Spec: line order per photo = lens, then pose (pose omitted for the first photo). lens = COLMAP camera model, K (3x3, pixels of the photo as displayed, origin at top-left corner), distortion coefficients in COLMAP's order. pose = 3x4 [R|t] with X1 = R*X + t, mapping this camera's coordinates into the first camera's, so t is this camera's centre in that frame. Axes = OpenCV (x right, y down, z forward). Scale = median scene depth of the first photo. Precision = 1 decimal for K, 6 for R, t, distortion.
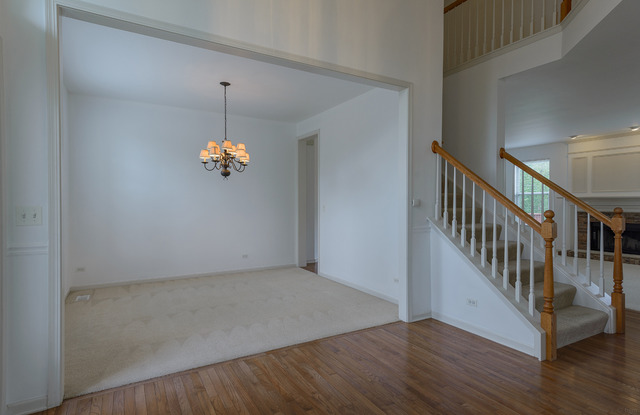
lens RADIAL K [[345.0, 0, 320.0], [0, 345.0, 207.5], [0, 0, 1]] dist [0.026238, -0.000040]
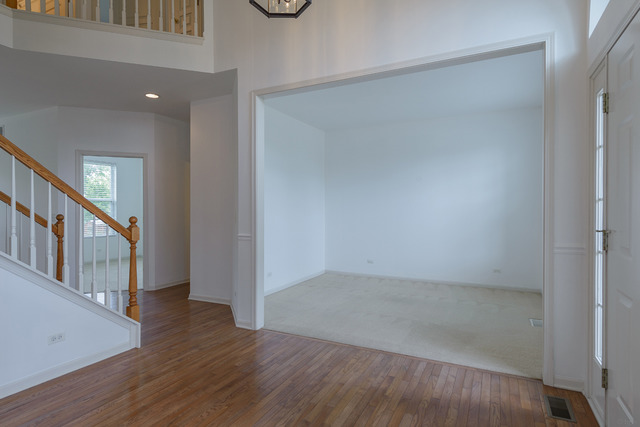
lens RADIAL K [[348.7, 0, 320.0], [0, 348.7, 213.5], [0, 0, 1]] dist [0.013913, -0.002192]
pose [[-0.555357, -0.006699, 0.831585, -0.700518], [0.008831, 0.999864, 0.013952, -0.014735], [-0.831565, 0.015092, -0.555222, 1.217131]]
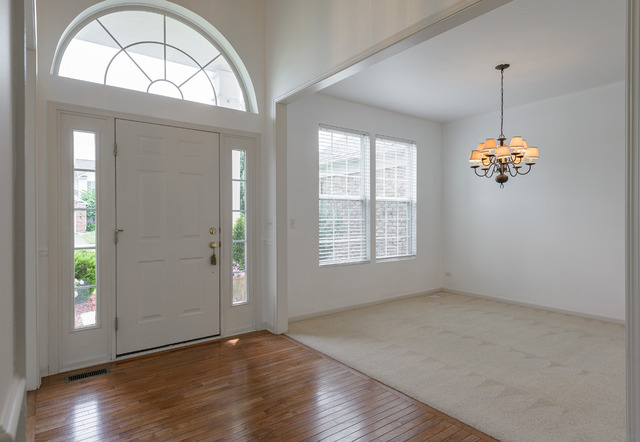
lens RADIAL K [[364.7, 0, 320.0], [0, 364.7, 221.0], [0, 0, 1]] dist [0.045097, 0.000283]
pose [[0.127100, 0.010970, -0.991829, 0.887619], [-0.009688, 0.999905, 0.009818, -0.011407], [0.991843, 0.008361, 0.127194, 0.819945]]
